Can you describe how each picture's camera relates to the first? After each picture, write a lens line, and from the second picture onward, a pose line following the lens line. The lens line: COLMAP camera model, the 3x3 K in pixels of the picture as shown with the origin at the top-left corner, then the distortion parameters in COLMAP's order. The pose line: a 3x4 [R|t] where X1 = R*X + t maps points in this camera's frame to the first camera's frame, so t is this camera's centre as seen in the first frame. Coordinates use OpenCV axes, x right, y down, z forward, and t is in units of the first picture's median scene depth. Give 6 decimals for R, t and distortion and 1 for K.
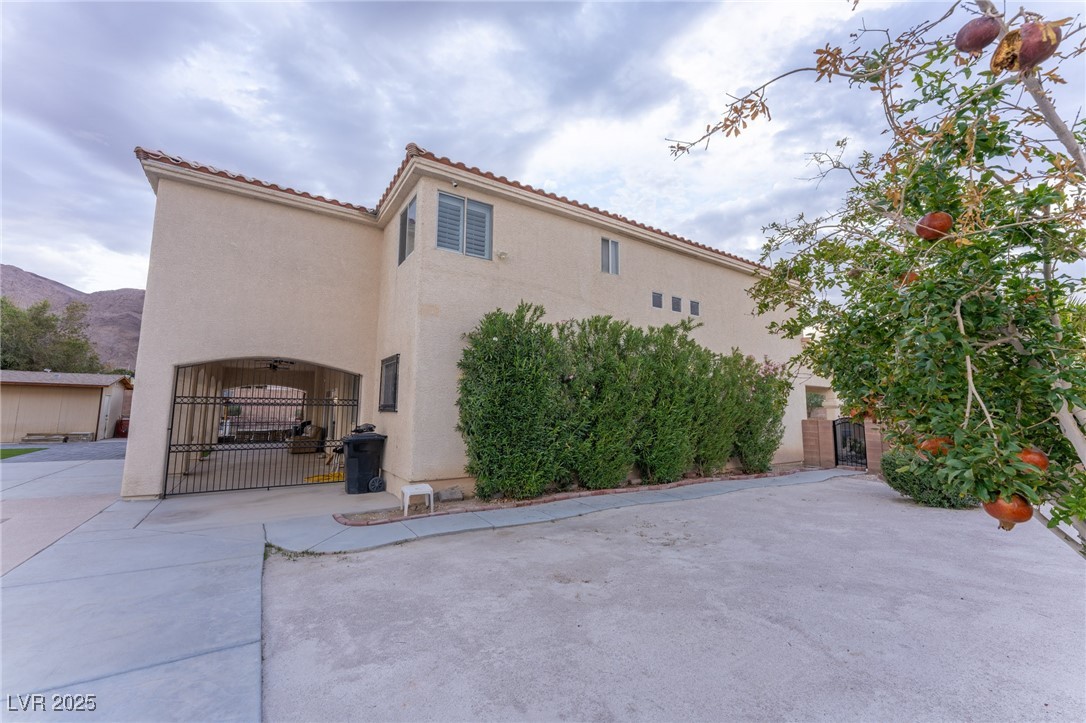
lens RADIAL K [[435.8, 0, 544.1], [0, 435.8, 360.9], [0, 0, 1]] dist [-0.004082, 0.000147]
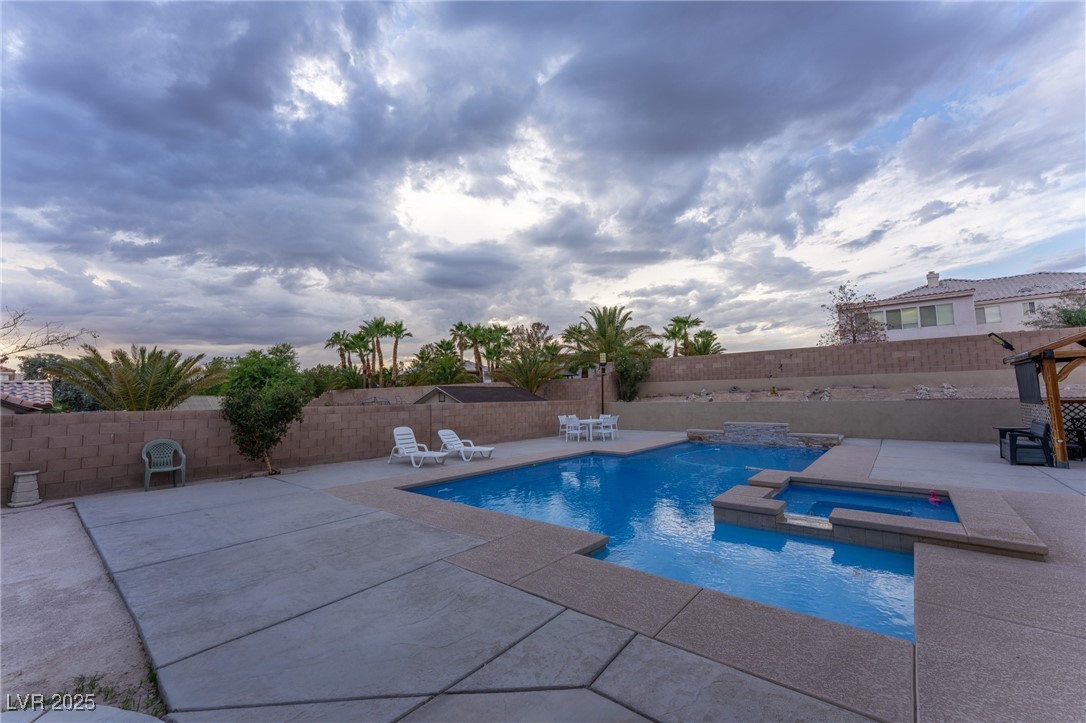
lens RADIAL K [[435.8, 0, 541.4], [0, 435.8, 359.9], [0, 0, 1]] dist [-0.004082, 0.000147]
pose [[-0.955039, -0.020285, -0.295785, -0.612416], [0.040397, 0.979448, -0.197607, 0.131122], [0.293715, -0.200672, -0.934592, 1.125361]]
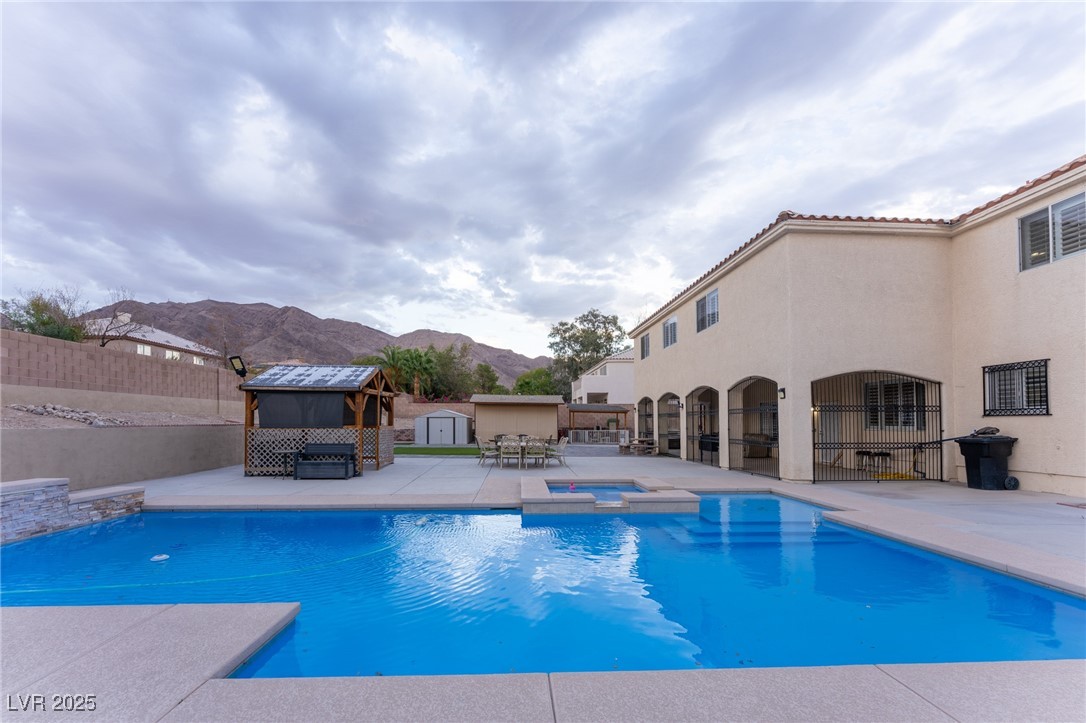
lens RADIAL K [[462.1, 0, 545.0], [0, 462.1, 421.7], [0, 0, 1]] dist [0.001712, 0.000567]
pose [[0.860054, -0.009786, -0.510110, -0.909718], [0.065741, 0.993607, 0.091779, -0.054280], [0.505950, -0.112470, 0.855199, -0.628930]]
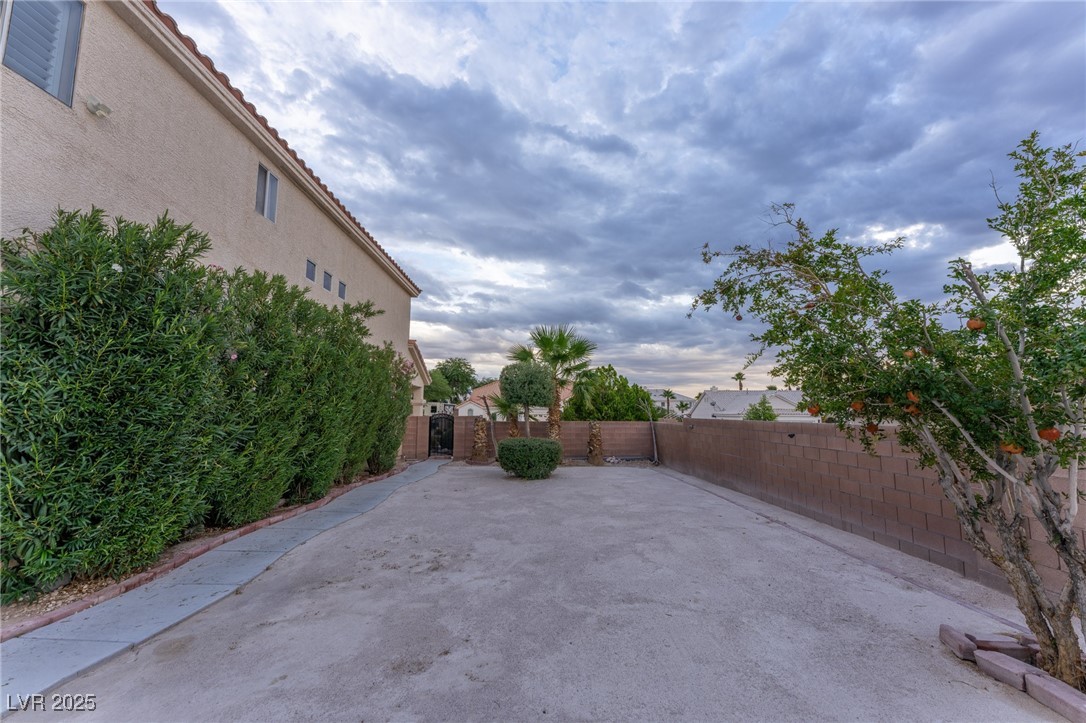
lens RADIAL K [[435.8, 0, 541.6], [0, 435.8, 362.3], [0, 0, 1]] dist [-0.004082, 0.000147]
pose [[0.528850, 0.083993, 0.844549, -0.263024], [-0.091786, 0.994915, -0.041471, 0.033631], [-0.843738, -0.055586, 0.533870, 0.305121]]
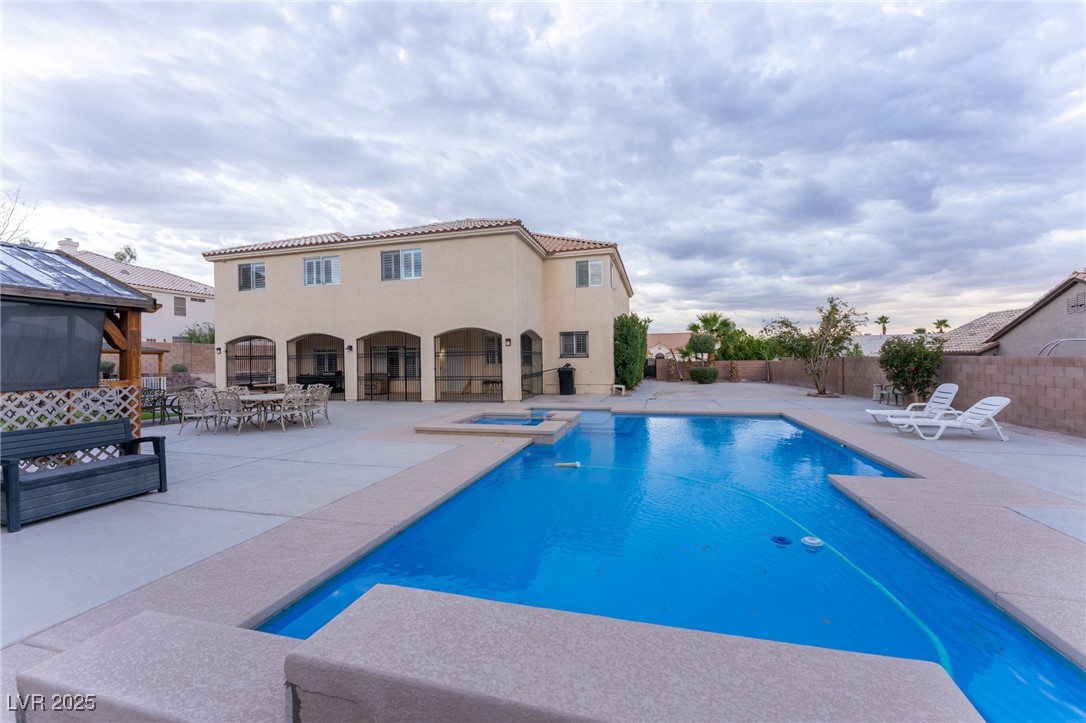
lens RADIAL K [[435.8, 0, 548.6], [0, 435.8, 350.0], [0, 0, 1]] dist [-0.004082, 0.000147]
pose [[0.736365, -0.006972, 0.676548, -2.247416], [-0.054771, 0.996051, 0.069878, -0.072877], [-0.674364, -0.088510, 0.733075, -0.562142]]
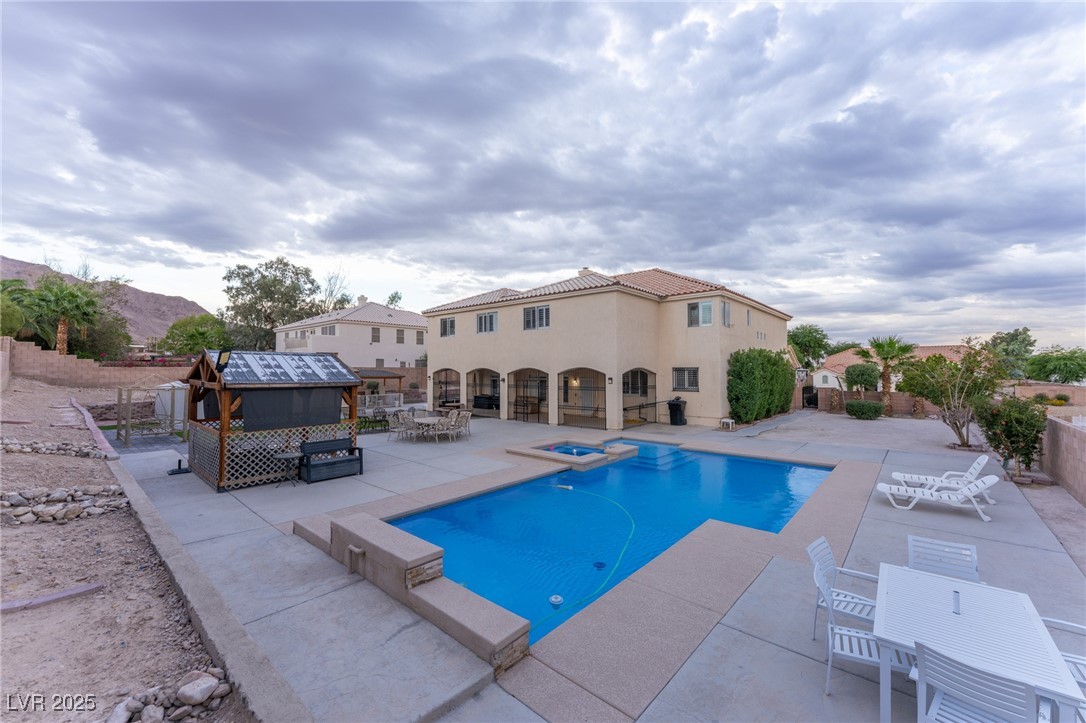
lens RADIAL K [[435.8, 0, 550.0], [0, 435.8, 354.8], [0, 0, 1]] dist [-0.004082, 0.000147]
pose [[0.957270, 0.001523, 0.289191, -2.056532], [-0.026300, 0.996301, 0.081813, -0.296399], [-0.287997, -0.085923, 0.953769, -1.187140]]
